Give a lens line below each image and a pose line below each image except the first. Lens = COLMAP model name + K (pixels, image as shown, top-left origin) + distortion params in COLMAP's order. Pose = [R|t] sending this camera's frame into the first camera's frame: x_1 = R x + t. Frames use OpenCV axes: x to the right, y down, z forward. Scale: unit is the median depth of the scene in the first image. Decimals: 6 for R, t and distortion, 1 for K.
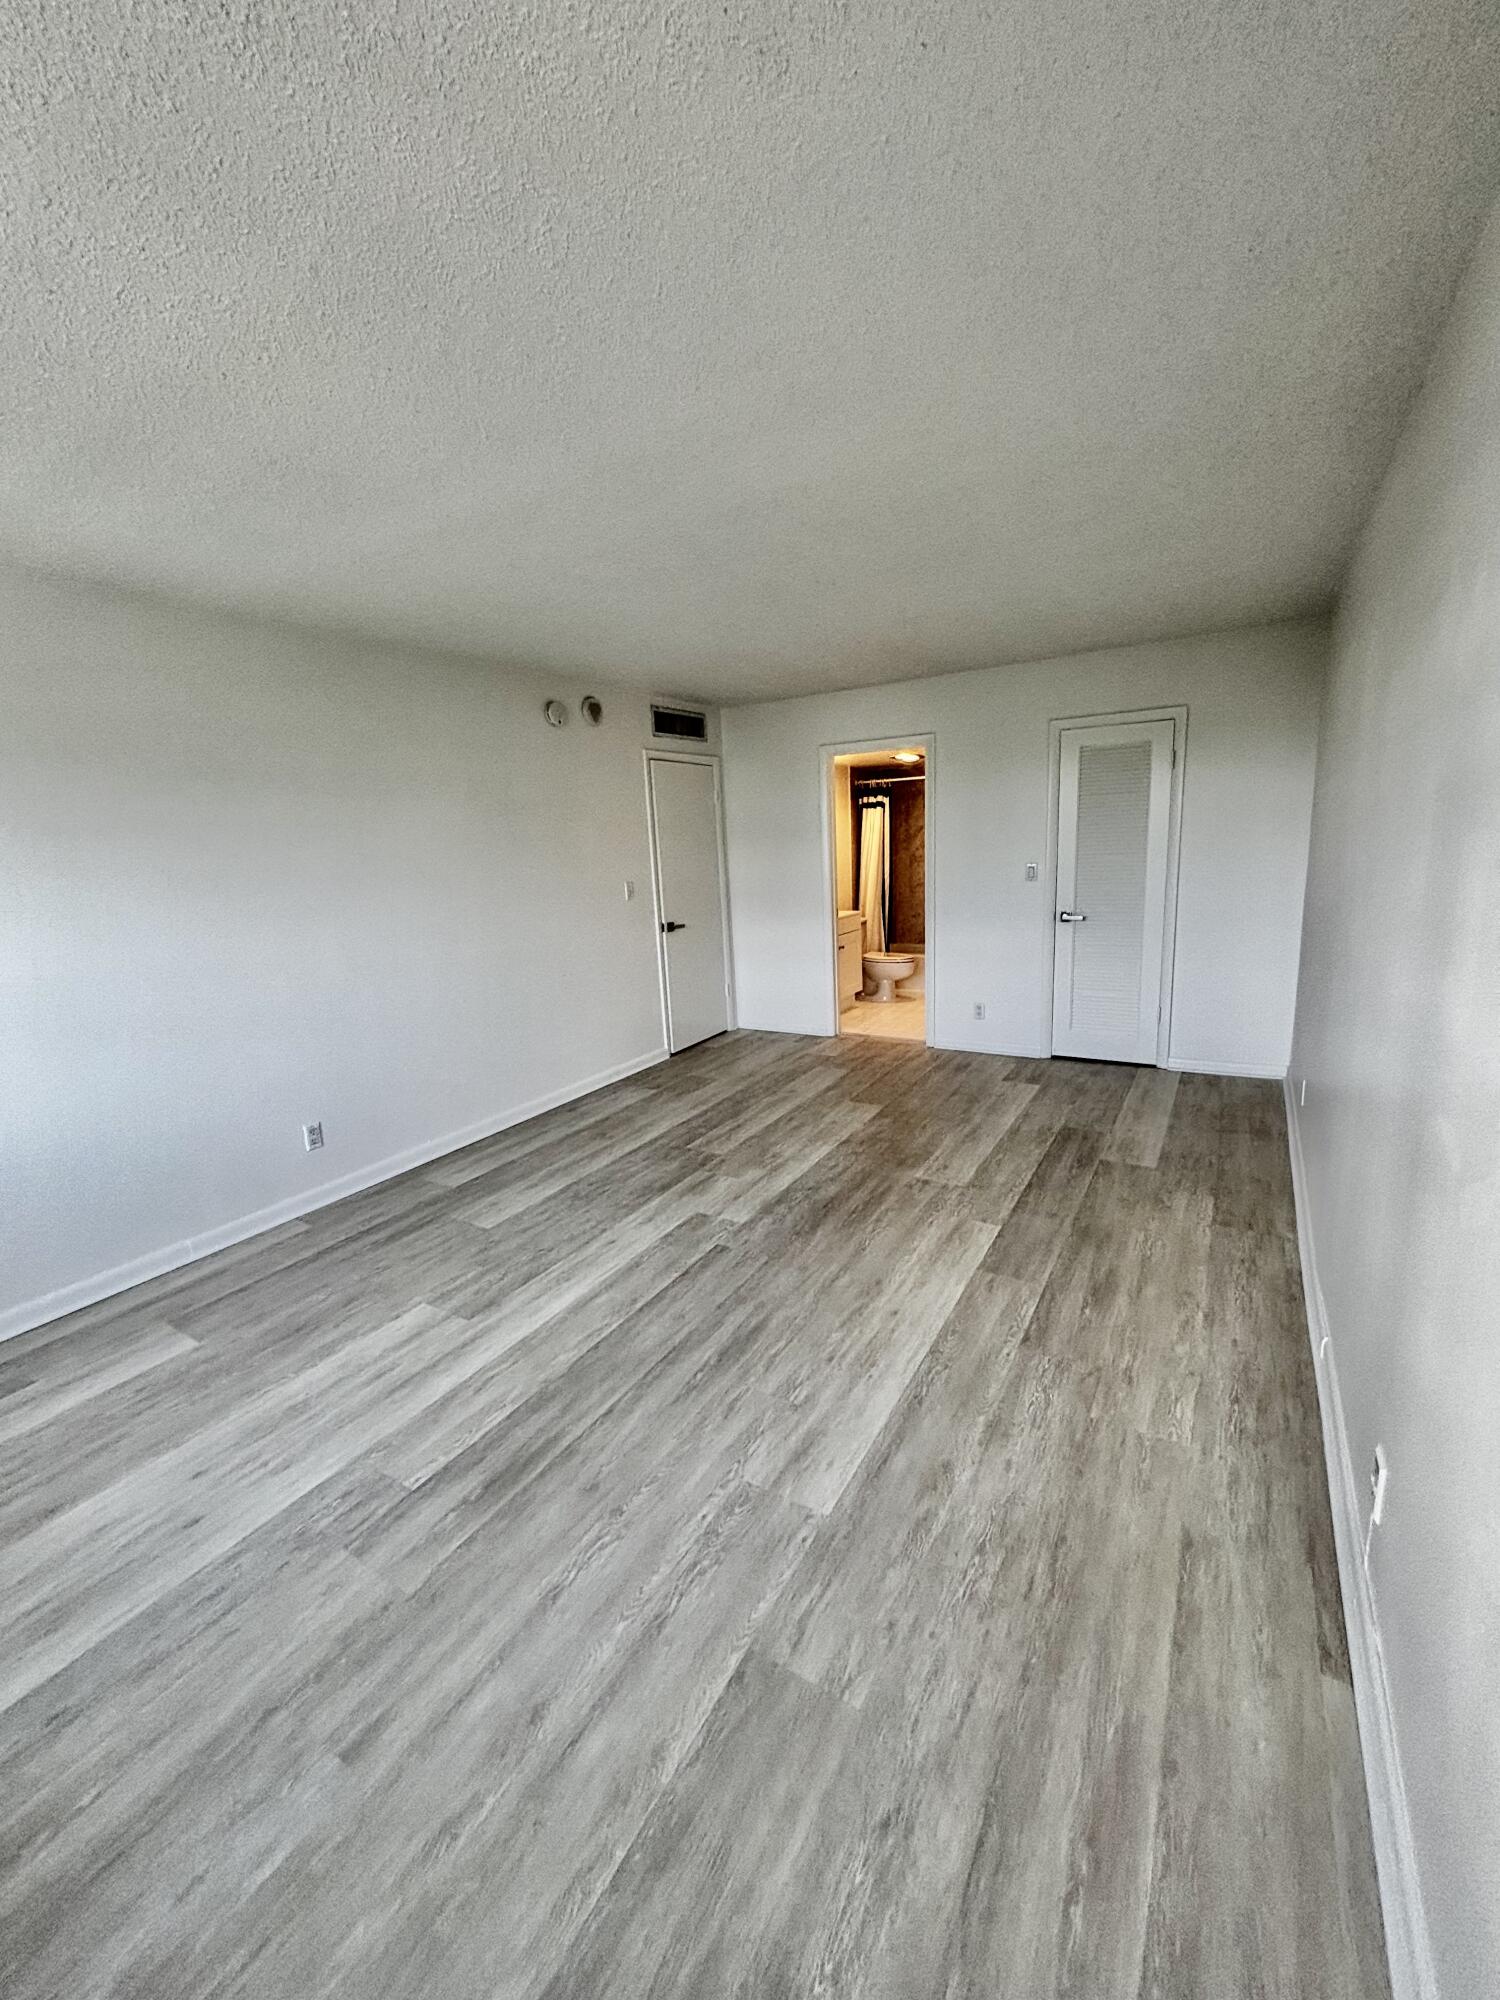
lens RADIAL K [[799.2, 0, 741.7], [0, 799.2, 1015.2], [0, 0, 1]] dist [0.004874, -0.001310]
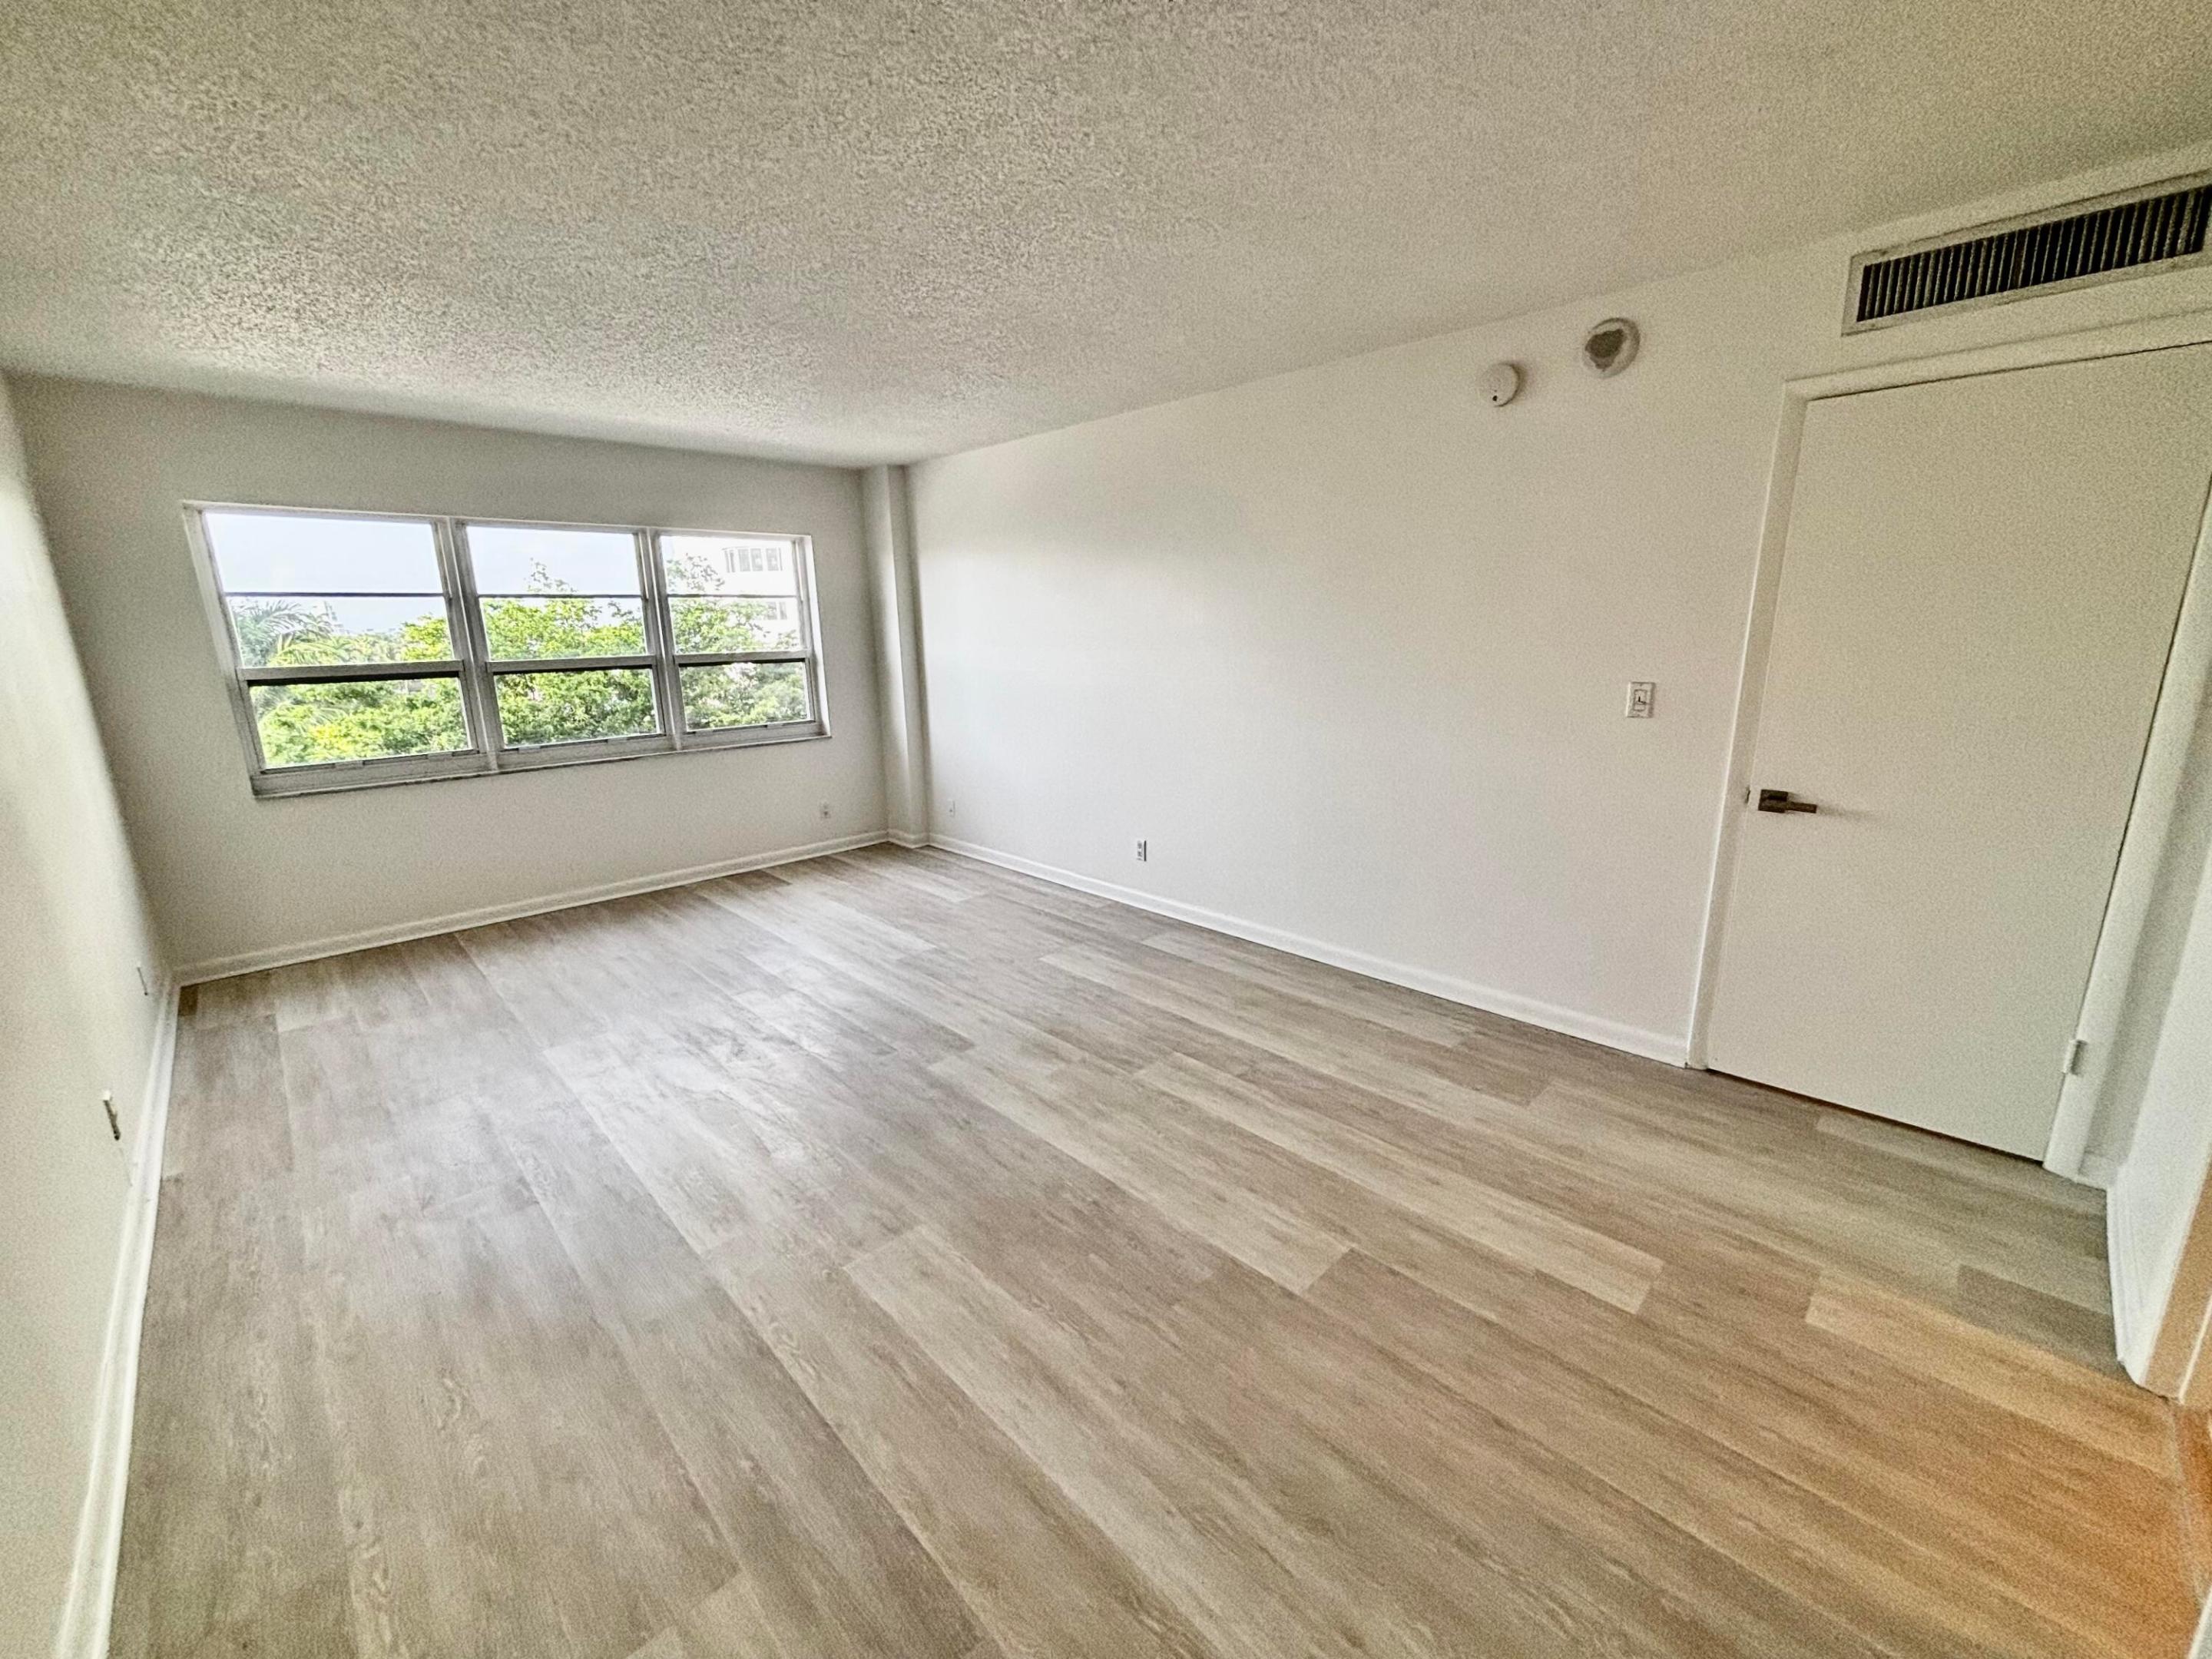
lens RADIAL K [[883.9, 0, 1083.4], [0, 883.9, 808.2], [0, 0, 1]] dist [0.004874, -0.001310]
pose [[-0.251256, 0.254392, -0.933892, 0.656405], [-0.181786, 0.935273, 0.303676, -0.270053], [0.950697, 0.246069, -0.188748, 1.080679]]
